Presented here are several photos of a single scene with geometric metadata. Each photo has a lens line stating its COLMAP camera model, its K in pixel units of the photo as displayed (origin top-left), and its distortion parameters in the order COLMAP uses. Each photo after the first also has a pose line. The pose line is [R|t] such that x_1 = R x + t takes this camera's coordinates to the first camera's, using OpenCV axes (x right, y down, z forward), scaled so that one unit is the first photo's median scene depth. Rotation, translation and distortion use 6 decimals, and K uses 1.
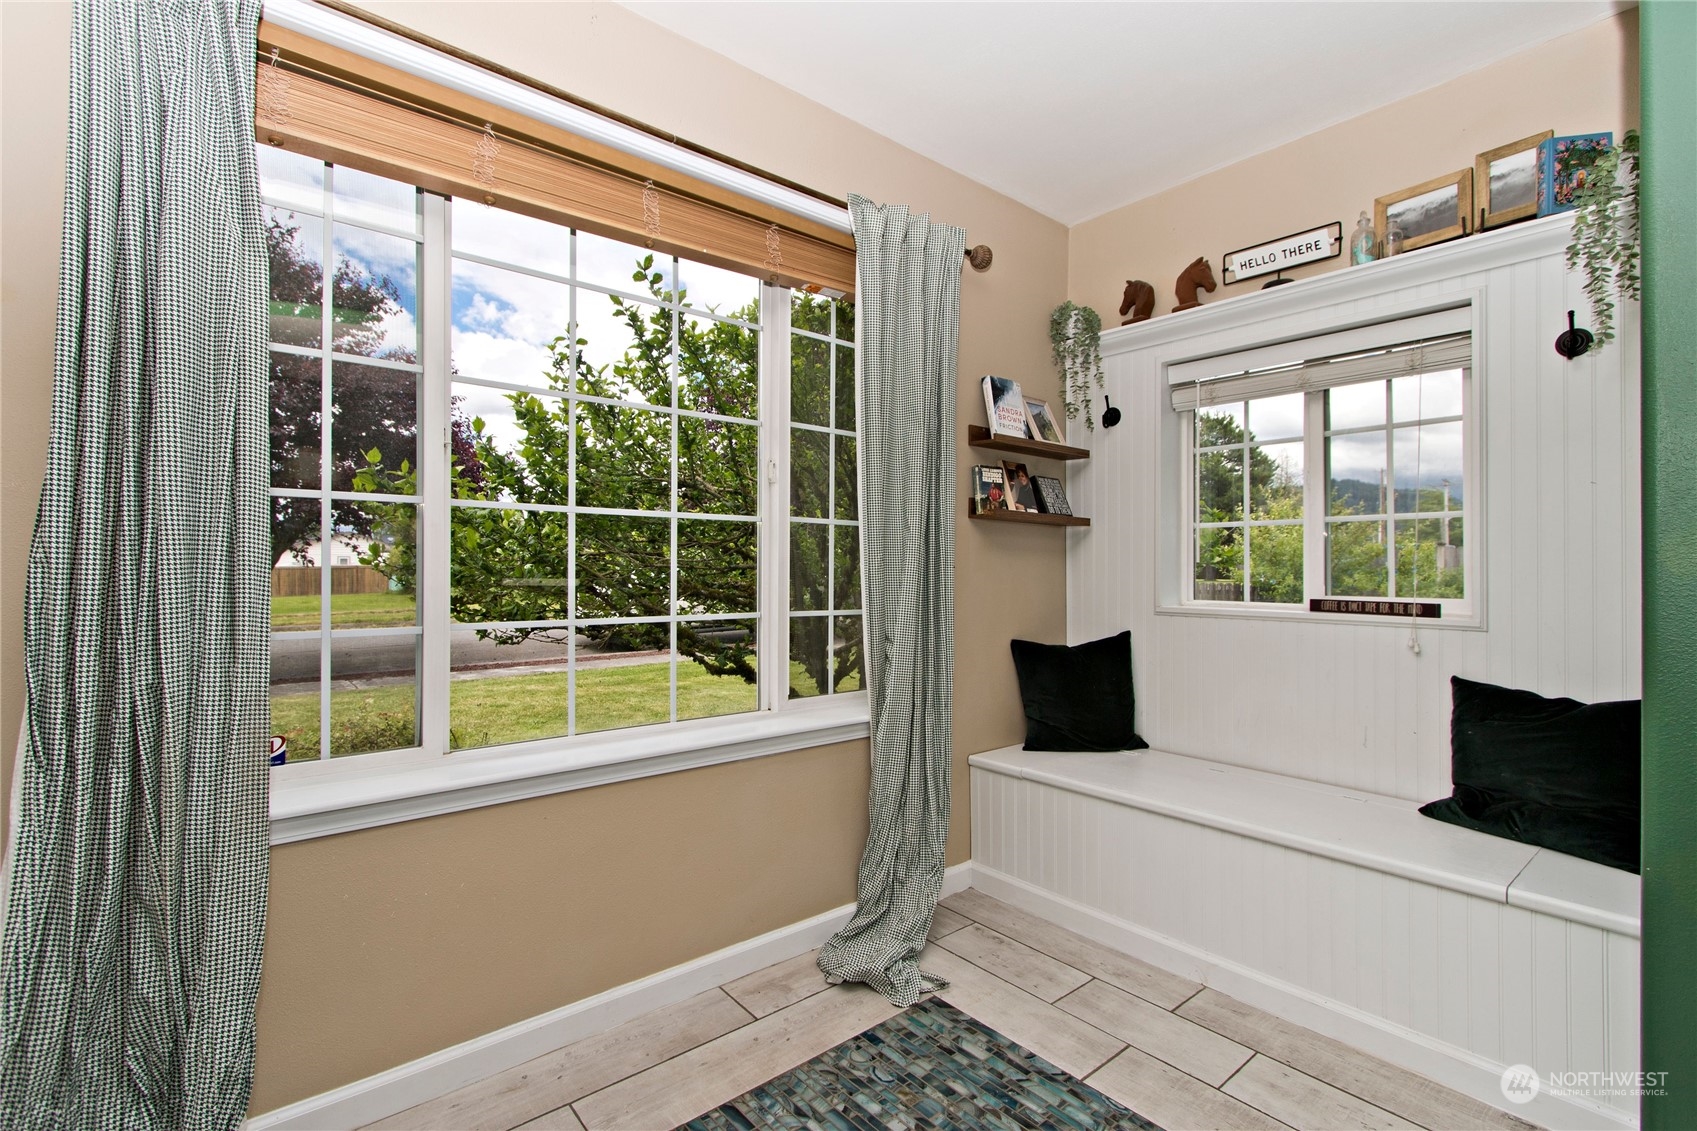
lens RADIAL K [[779.9, 0, 842.7], [0, 779.9, 565.9], [0, 0, 1]] dist [0.008424, -0.002176]
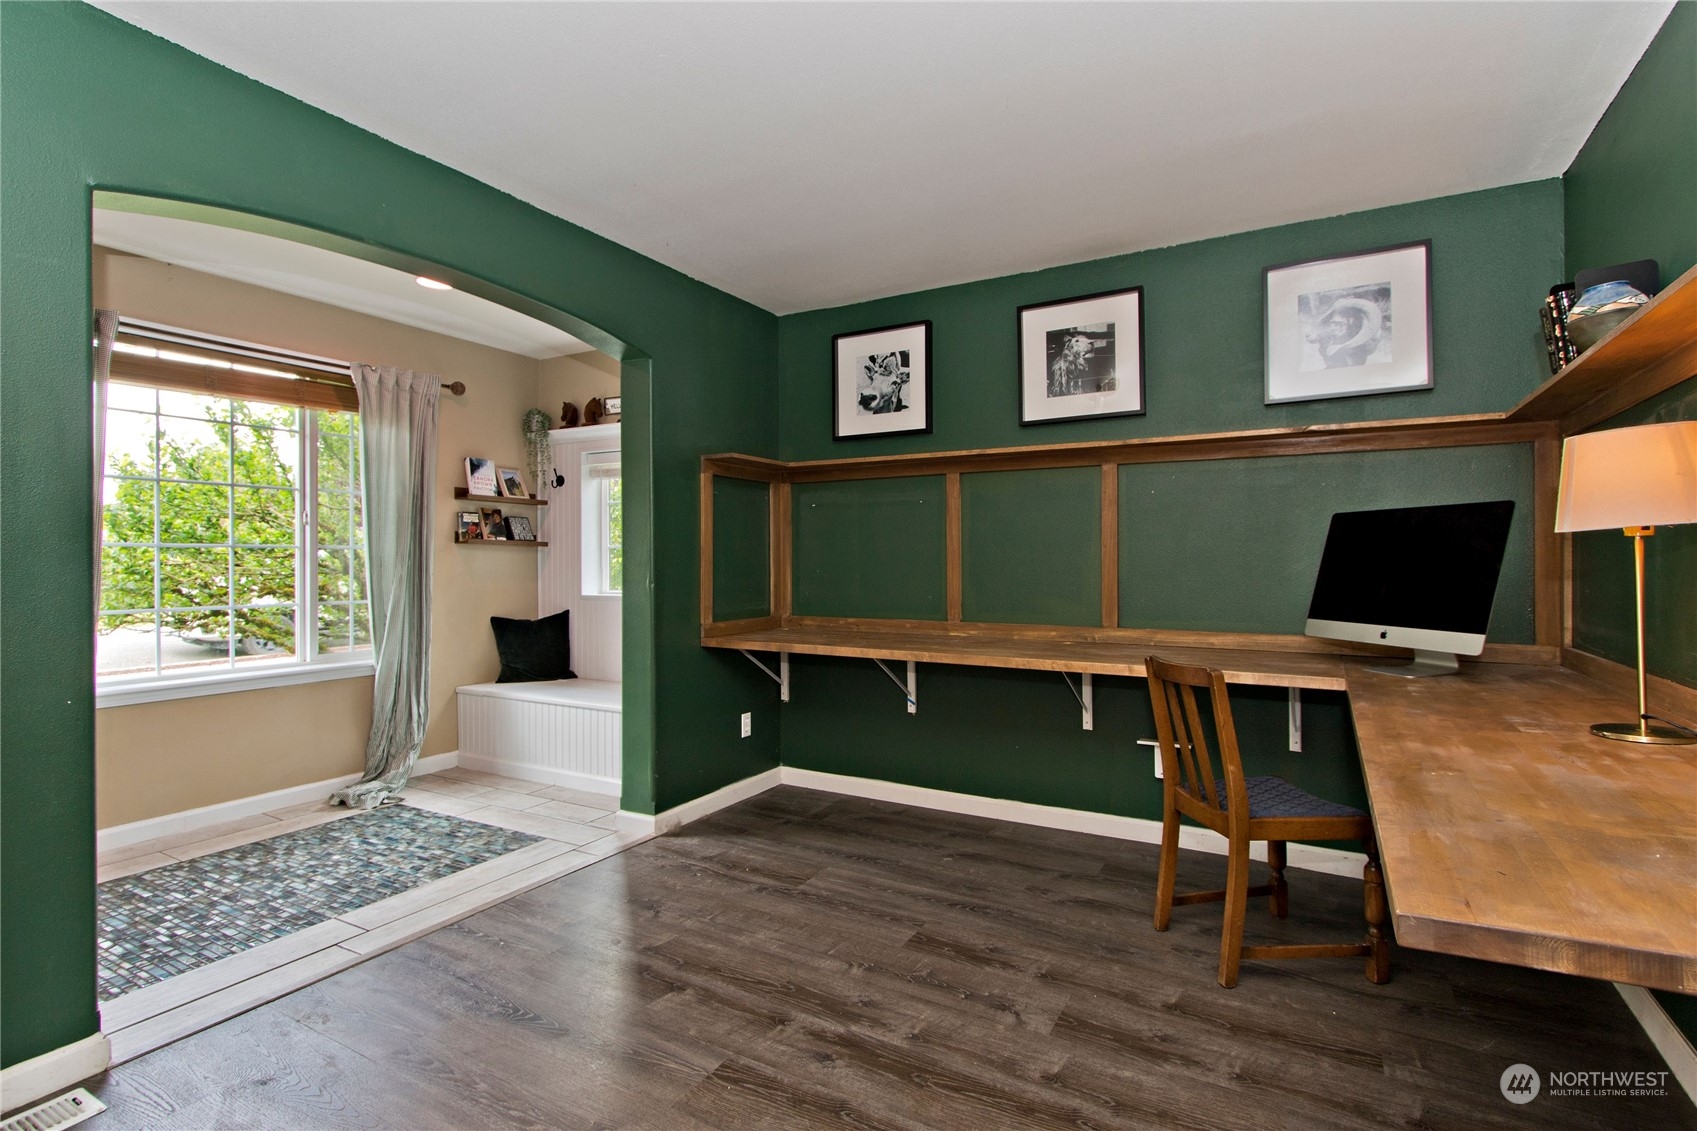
lens RADIAL K [[832.6, 0, 855.2], [0, 832.6, 559.2], [0, 0, 1]] dist [-0.000119, 0.000540]
pose [[0.935142, -0.006046, 0.354220, 0.322802], [0.005399, 0.999981, 0.002815, -0.027998], [-0.354231, -0.000720, 0.935158, -0.926643]]
